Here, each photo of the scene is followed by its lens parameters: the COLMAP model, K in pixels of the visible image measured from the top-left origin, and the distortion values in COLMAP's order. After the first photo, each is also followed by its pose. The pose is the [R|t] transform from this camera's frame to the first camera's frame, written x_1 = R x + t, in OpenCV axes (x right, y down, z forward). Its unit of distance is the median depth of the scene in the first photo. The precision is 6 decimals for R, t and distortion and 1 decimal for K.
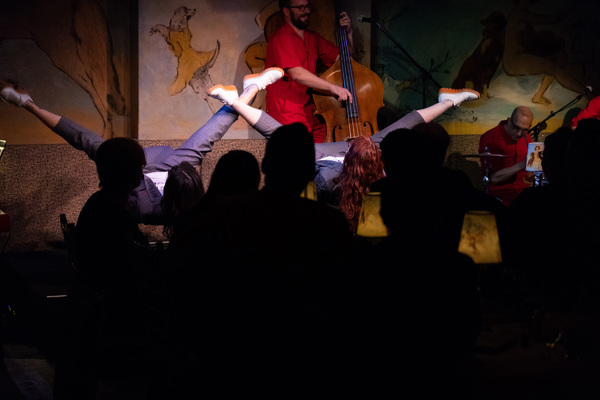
lens RADIAL K [[1152.3, 0, 299.5], [0, 1152.3, 185.9], [0, 0, 1]] dist [-0.002342, -0.011022]
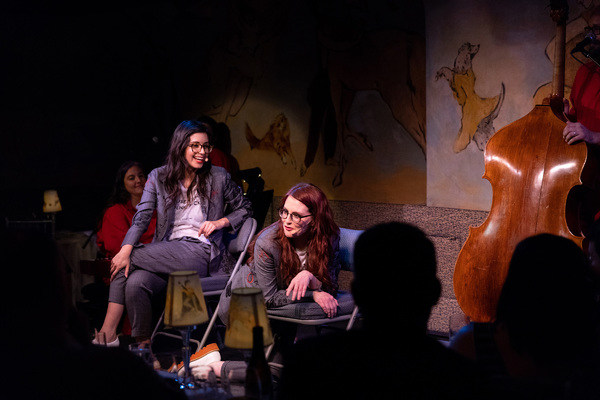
lens RADIAL K [[1131.2, 0, 300.0], [0, 1131.2, 200.0], [0, 0, 1]] dist [-0.029367, -0.020119]
pose [[0.265046, 0.063058, -0.962172, 0.628853], [-0.078413, 0.995964, 0.043672, -0.071640], [0.961042, 0.063871, 0.268921, 0.681098]]
